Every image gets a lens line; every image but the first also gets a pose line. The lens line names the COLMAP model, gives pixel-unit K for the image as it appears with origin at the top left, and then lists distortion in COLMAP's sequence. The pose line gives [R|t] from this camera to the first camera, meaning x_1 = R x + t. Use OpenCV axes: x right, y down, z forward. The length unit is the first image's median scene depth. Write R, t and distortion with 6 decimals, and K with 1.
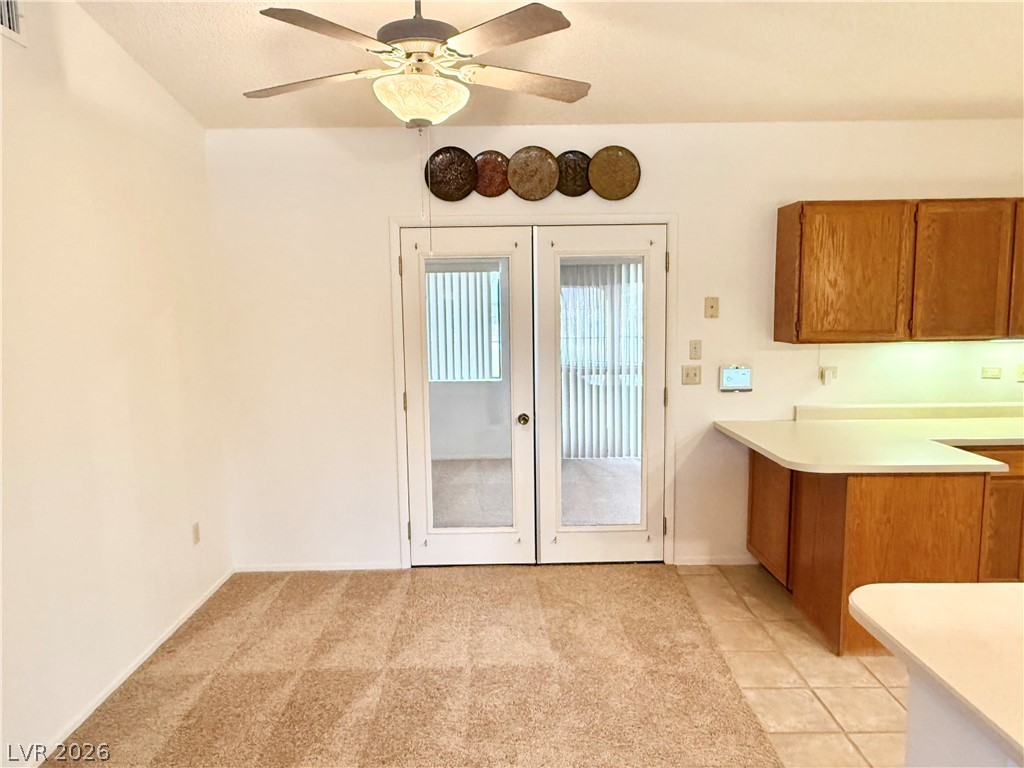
lens RADIAL K [[698.6, 0, 504.2], [0, 698.6, 380.2], [0, 0, 1]] dist [-0.010847, -0.004113]
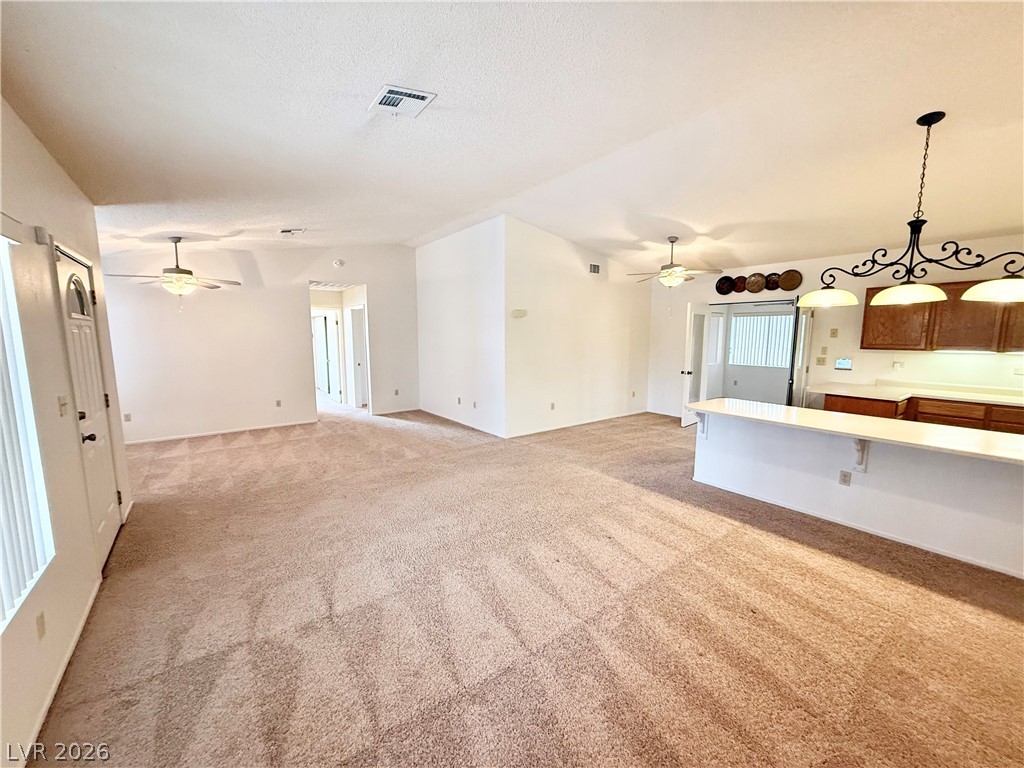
lens RADIAL K [[407.2, 0, 508.9], [0, 407.2, 382.5], [0, 0, 1]] dist [0.000746, 0.000164]
pose [[0.598649, 0.112753, -0.793036, 0.782040], [-0.090059, 0.993240, 0.073234, 0.062983], [0.795933, 0.027579, 0.604757, -0.737966]]
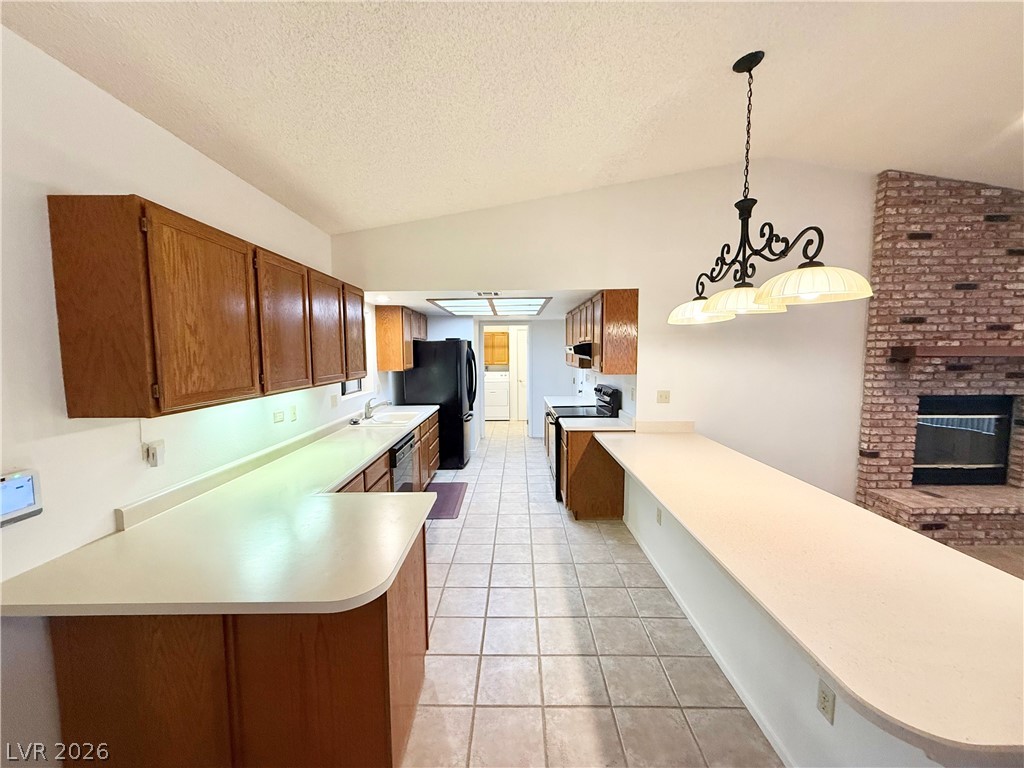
lens RADIAL K [[407.2, 0, 510.5], [0, 407.2, 384.6], [0, 0, 1]] dist [0.000746, 0.000164]
pose [[0.000592, -0.067452, 0.997722, 0.039301], [0.106252, 0.992079, 0.067008, -0.071189], [-0.994339, 0.105970, 0.007754, 0.641886]]
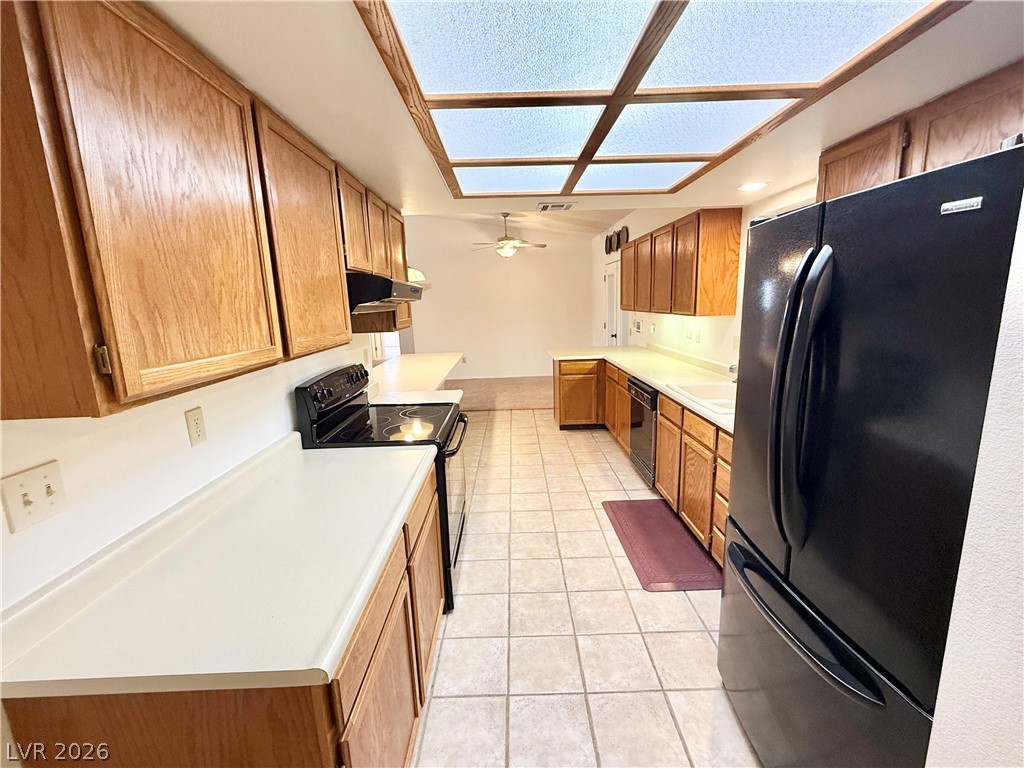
lens RADIAL K [[440.0, 0, 510.5], [0, 440.0, 383.7], [0, 0, 1]] dist [-0.001008, -0.000008]
pose [[0.014176, 0.201171, -0.979454, 1.792951], [-0.063985, 0.977727, 0.199890, -0.079754], [0.997850, 0.059837, 0.026733, 0.600475]]
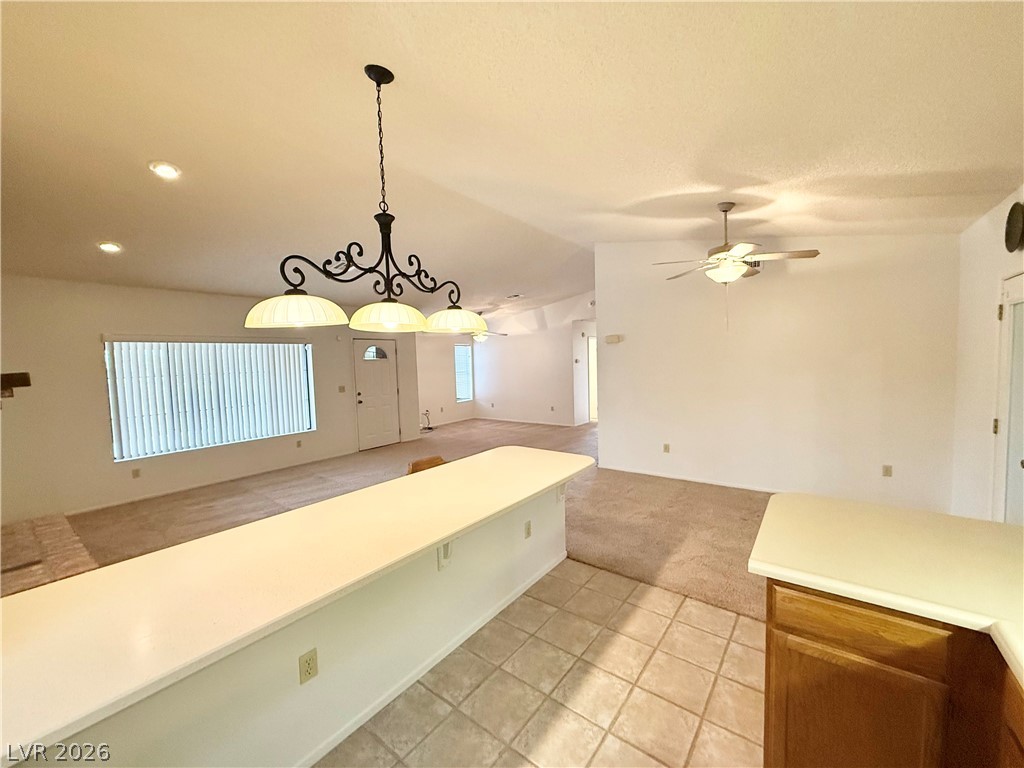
lens RADIAL K [[407.2, 0, 511.0], [0, 407.2, 387.2], [0, 0, 1]] dist [0.000746, 0.000164]
pose [[-0.600987, 0.088115, -0.794387, 0.945147], [-0.042419, 0.988987, 0.141792, -0.104825], [0.798132, 0.118913, -0.590631, 0.780599]]
